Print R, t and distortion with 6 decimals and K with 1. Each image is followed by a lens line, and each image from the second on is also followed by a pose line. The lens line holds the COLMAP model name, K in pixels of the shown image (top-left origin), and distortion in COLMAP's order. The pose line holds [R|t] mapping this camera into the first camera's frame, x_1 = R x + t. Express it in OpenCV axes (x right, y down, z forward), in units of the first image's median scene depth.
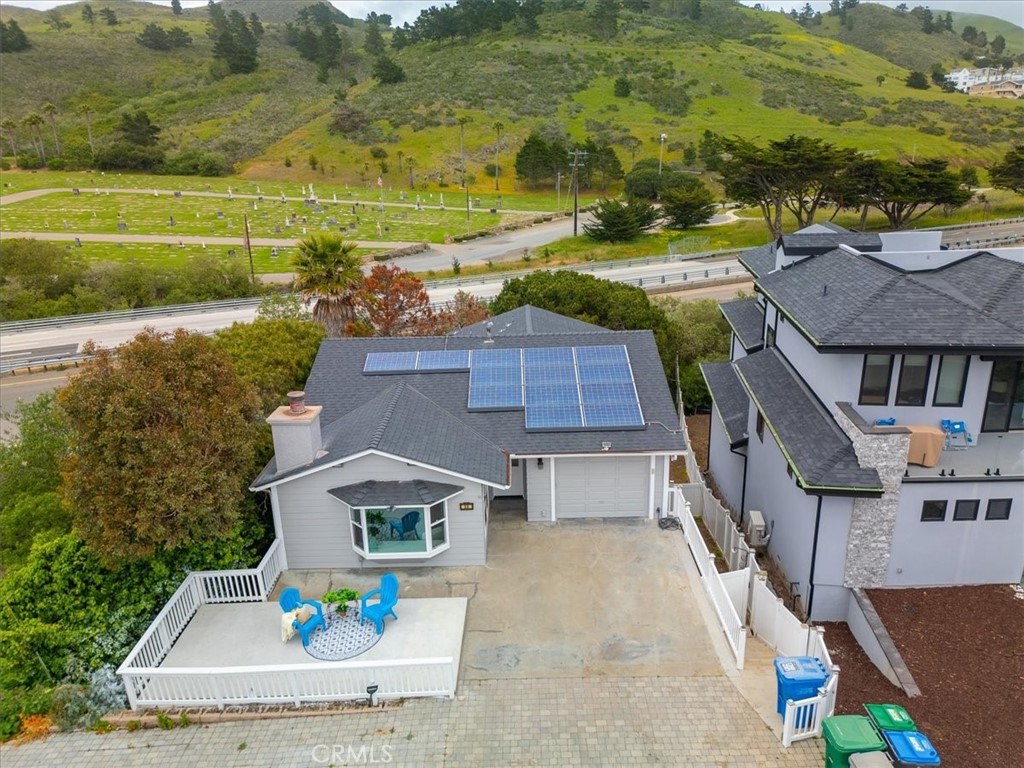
lens RADIAL K [[722.8, 0, 512.6], [0, 722.8, 384.2], [0, 0, 1]] dist [0.065867, -0.059494]
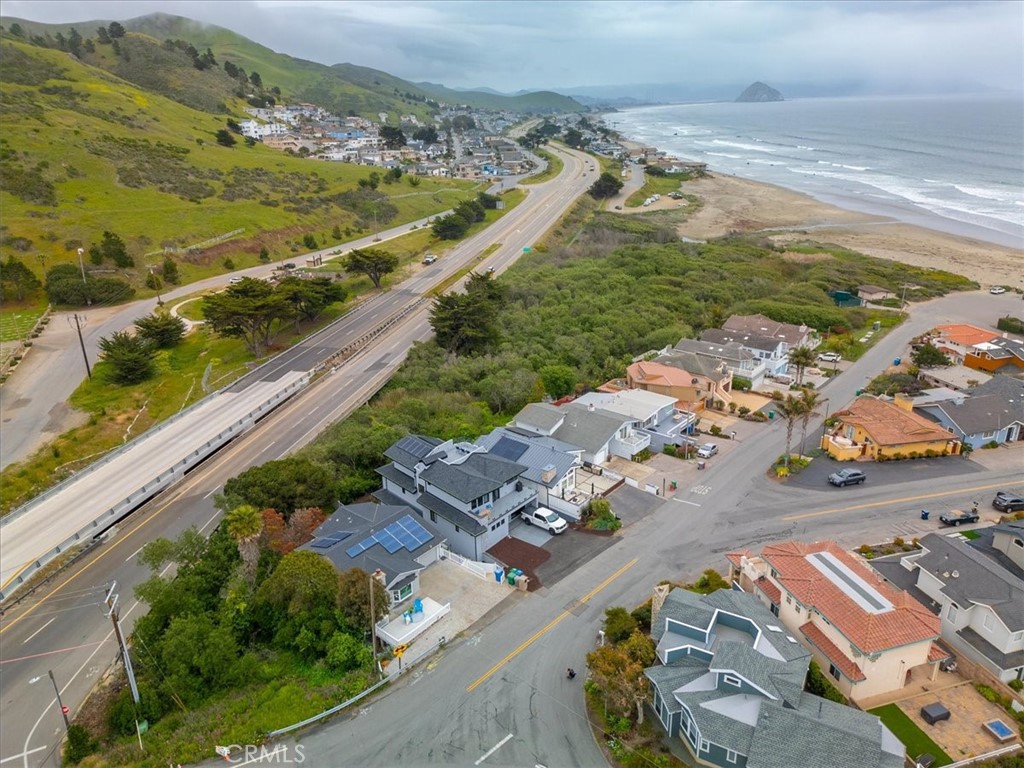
lens RADIAL K [[722.8, 0, 515.3], [0, 722.8, 377.8], [0, 0, 1]] dist [0.065867, -0.059494]
pose [[0.634673, -0.261015, 0.727366, -2.107545], [0.251962, 0.959691, 0.124532, -1.114258], [-0.730551, 0.104232, 0.674856, -1.972799]]
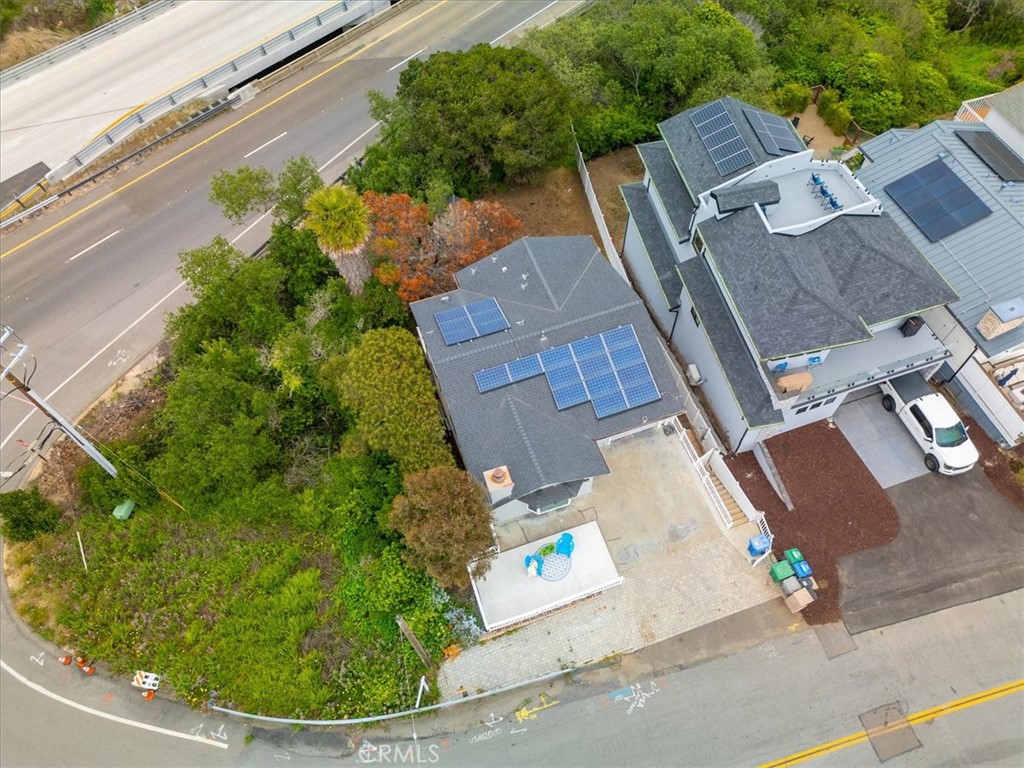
lens RADIAL K [[722.8, 0, 510.1], [0, 722.8, 381.2], [0, 0, 1]] dist [0.065867, -0.059494]
pose [[0.943189, -0.278576, 0.181082, -0.474575], [0.103410, 0.764061, 0.636802, -1.141986], [-0.315755, -0.581899, 0.749461, -0.178211]]
